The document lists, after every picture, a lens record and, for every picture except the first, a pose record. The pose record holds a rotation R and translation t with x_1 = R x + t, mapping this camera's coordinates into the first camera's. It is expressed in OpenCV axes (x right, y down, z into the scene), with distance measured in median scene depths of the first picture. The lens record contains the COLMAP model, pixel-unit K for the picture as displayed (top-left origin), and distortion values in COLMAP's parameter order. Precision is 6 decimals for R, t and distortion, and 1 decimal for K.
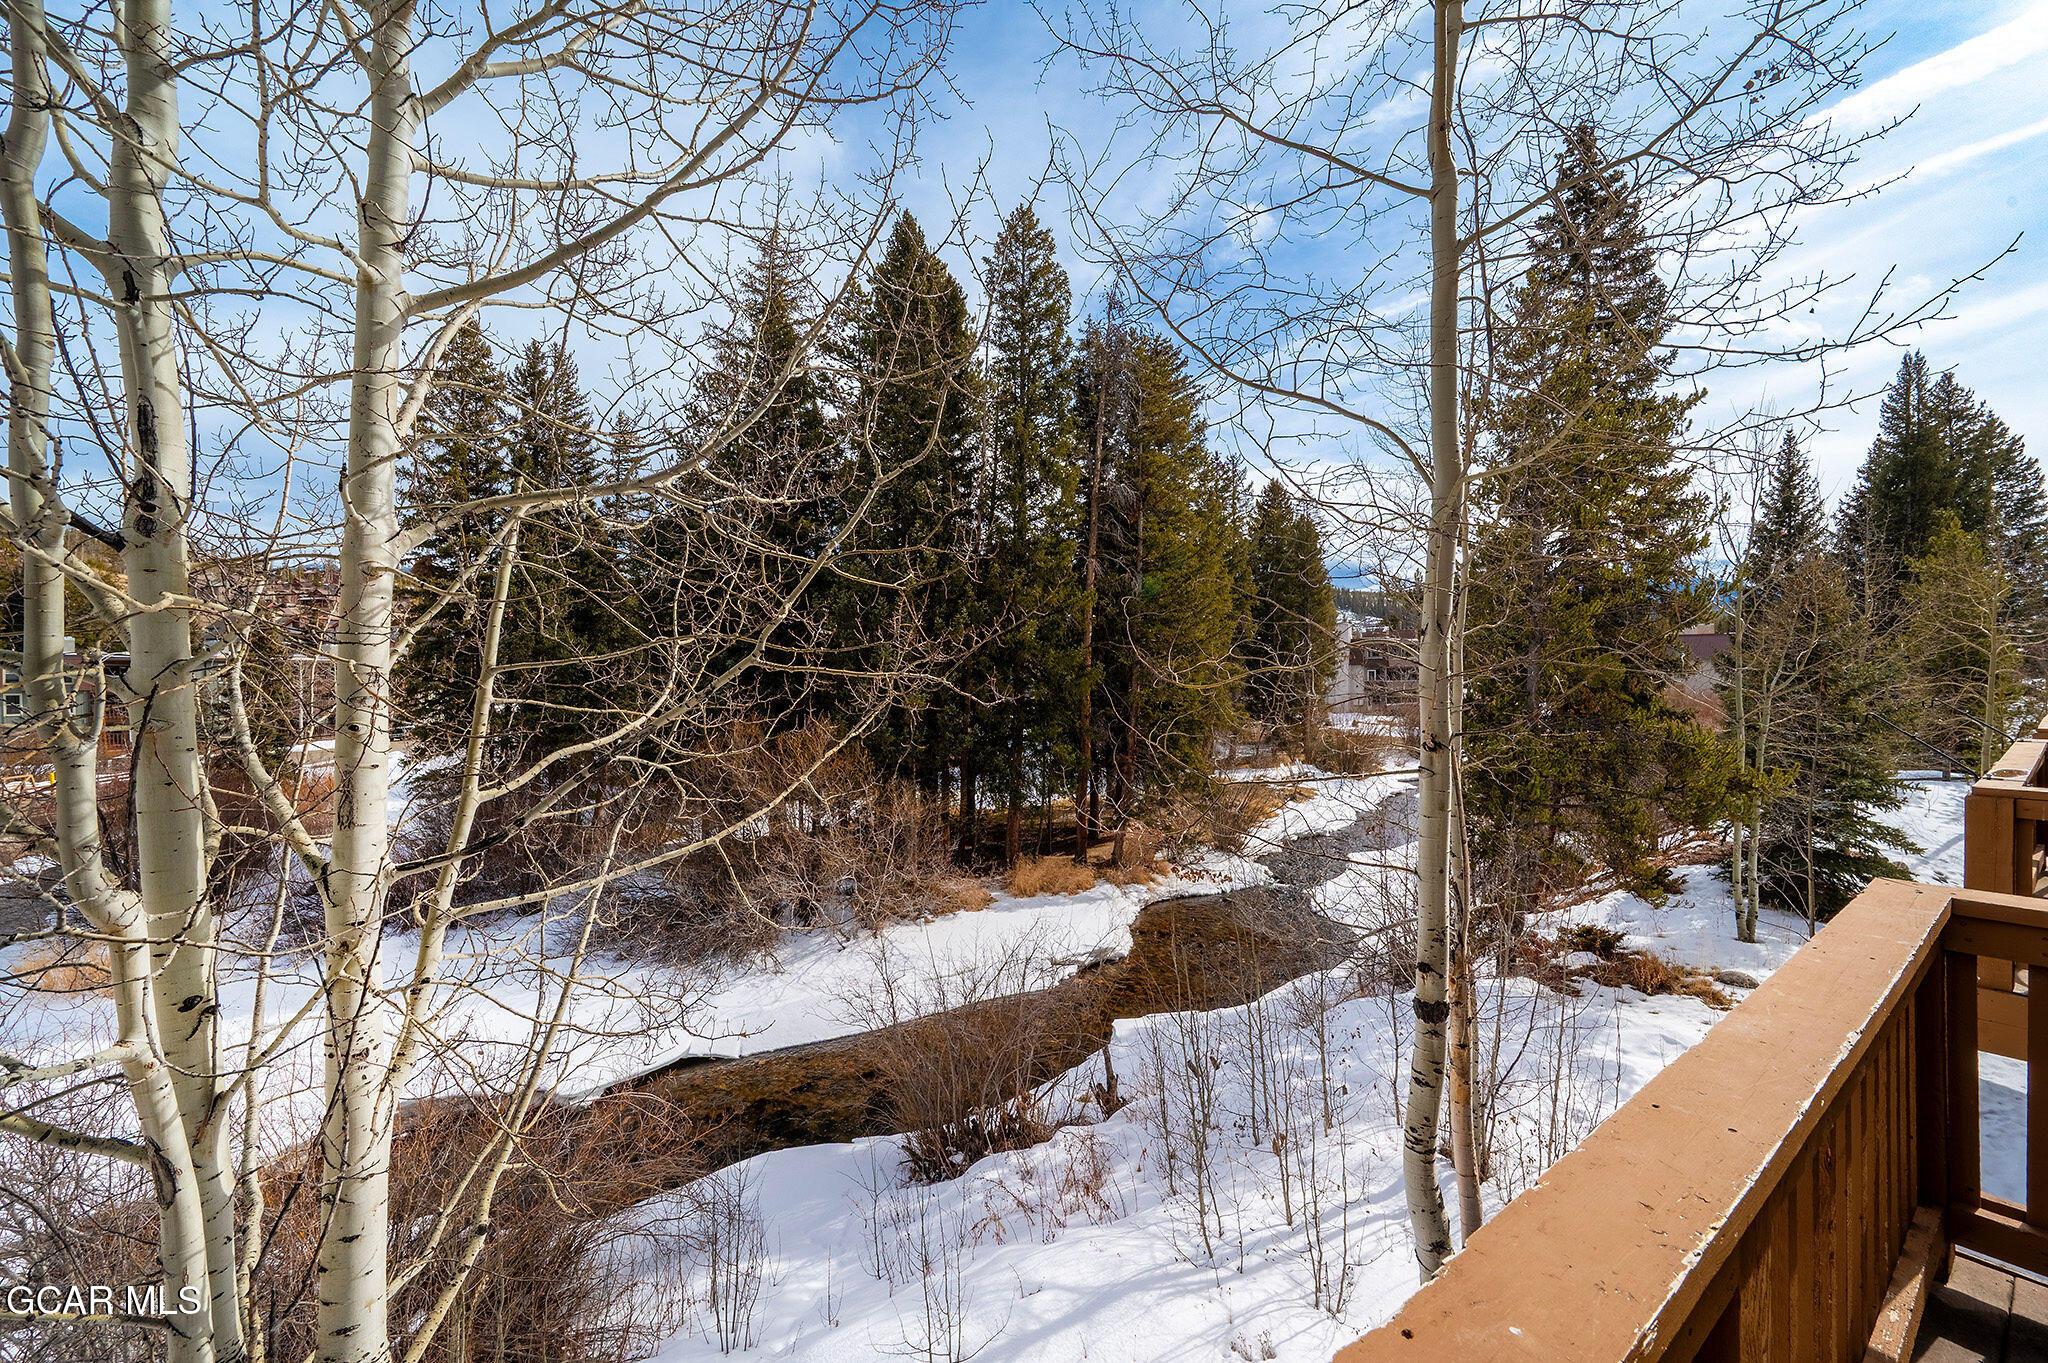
lens RADIAL K [[802.2, 0, 1008.9], [0, 802.2, 690.0], [0, 0, 1]] dist [-0.000582, 0.000740]
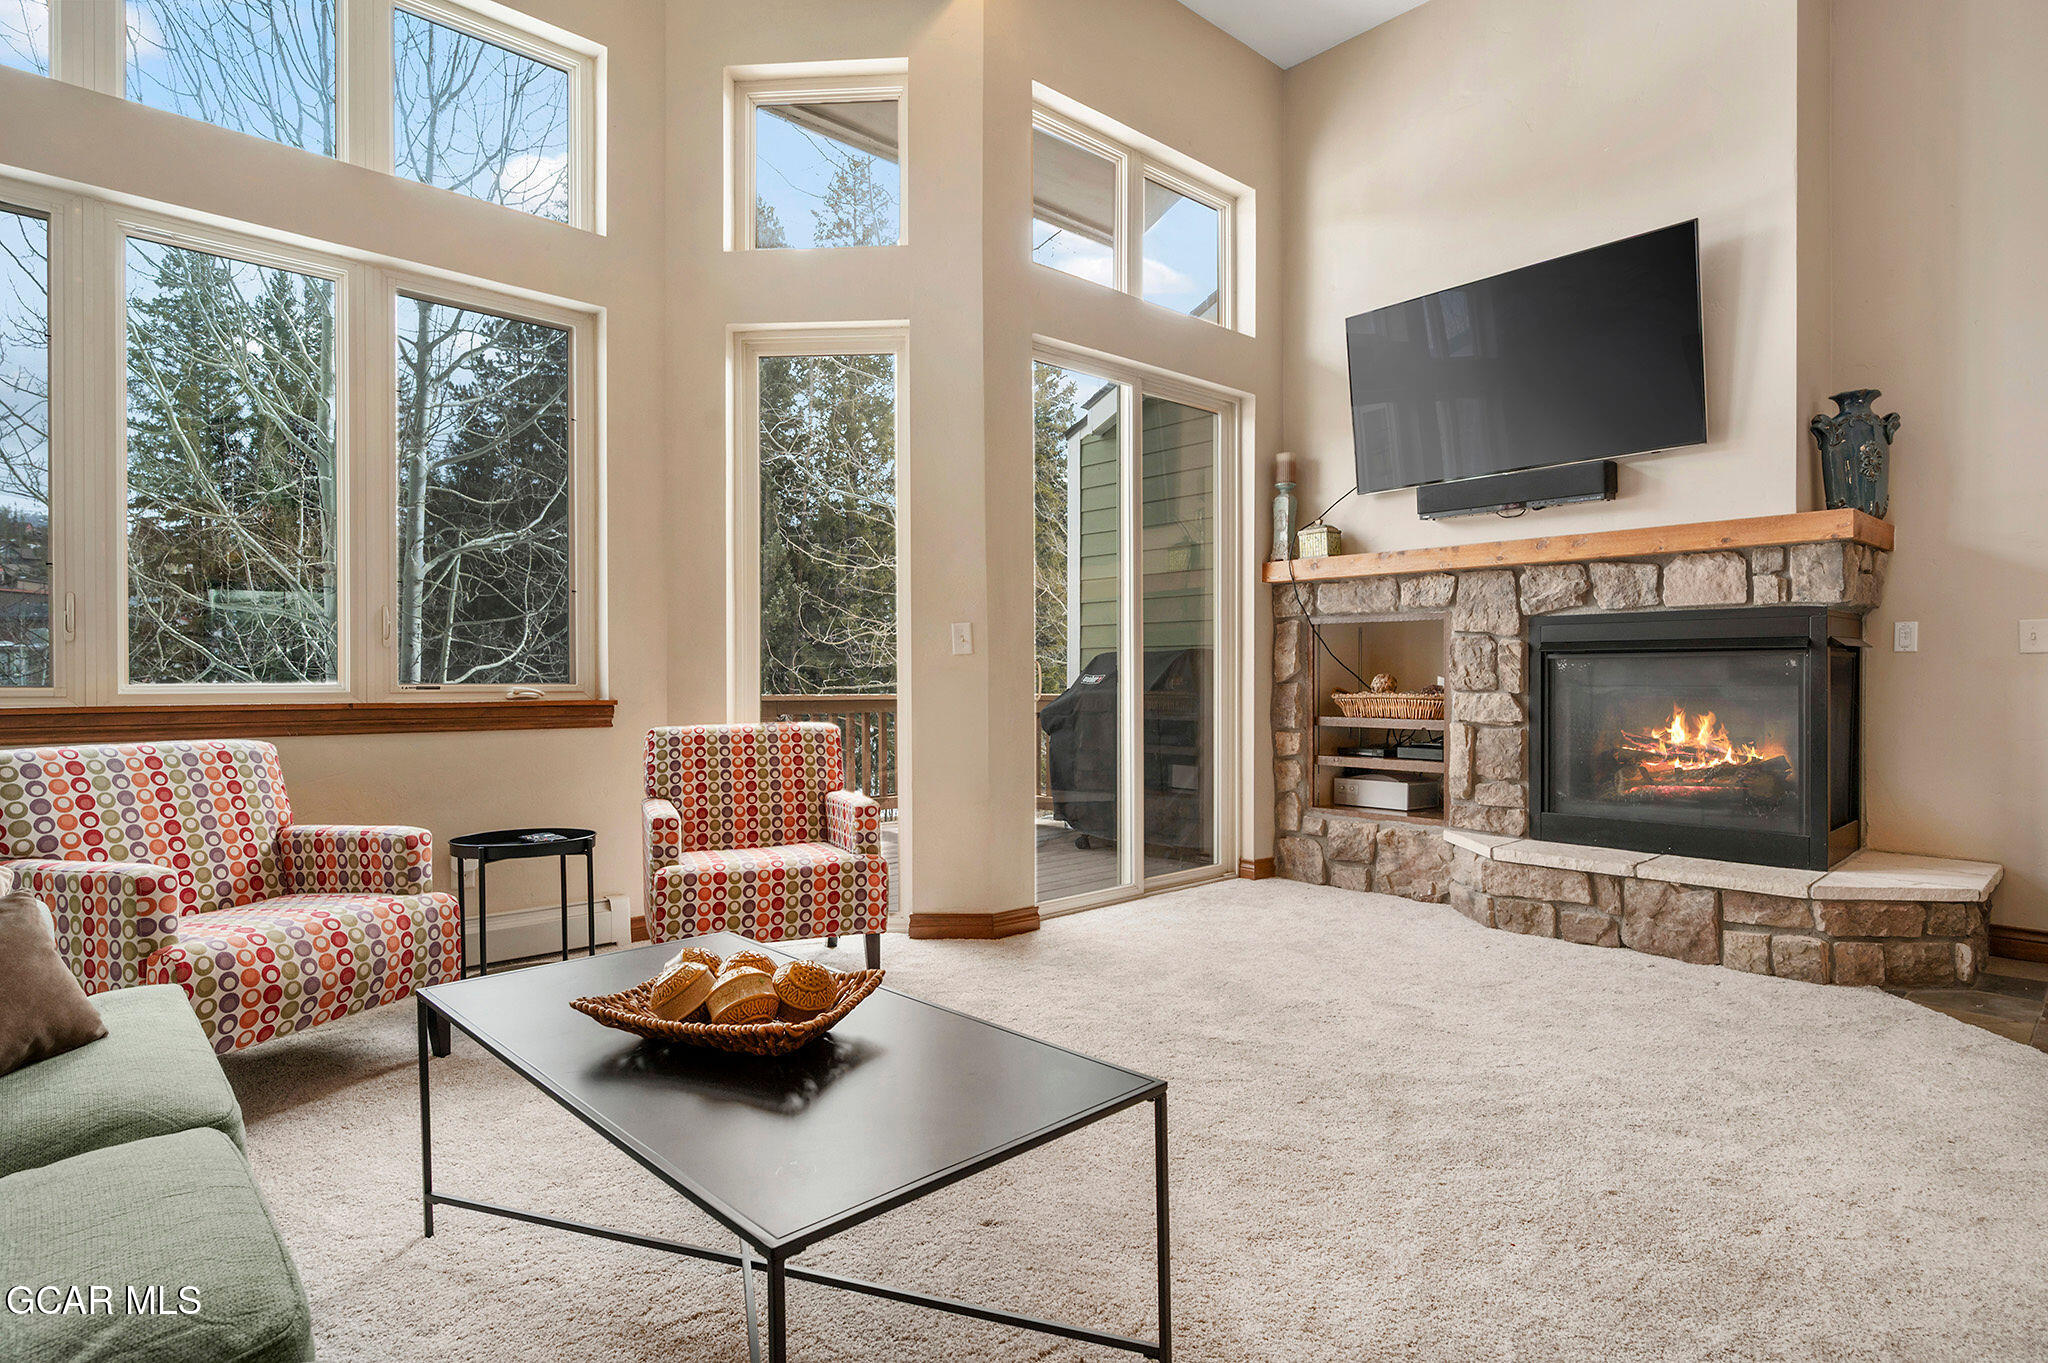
lens RADIAL K [[1075.3, 0, 1016.8], [0, 1075.3, 689.6], [0, 0, 1]] dist [-0.001082, -0.001274]
pose [[0.993724, 0.003810, 0.111791, 0.070104], [-0.003109, 0.999974, -0.006439, 0.021326], [-0.111812, 0.006051, 0.993711, -0.267558]]
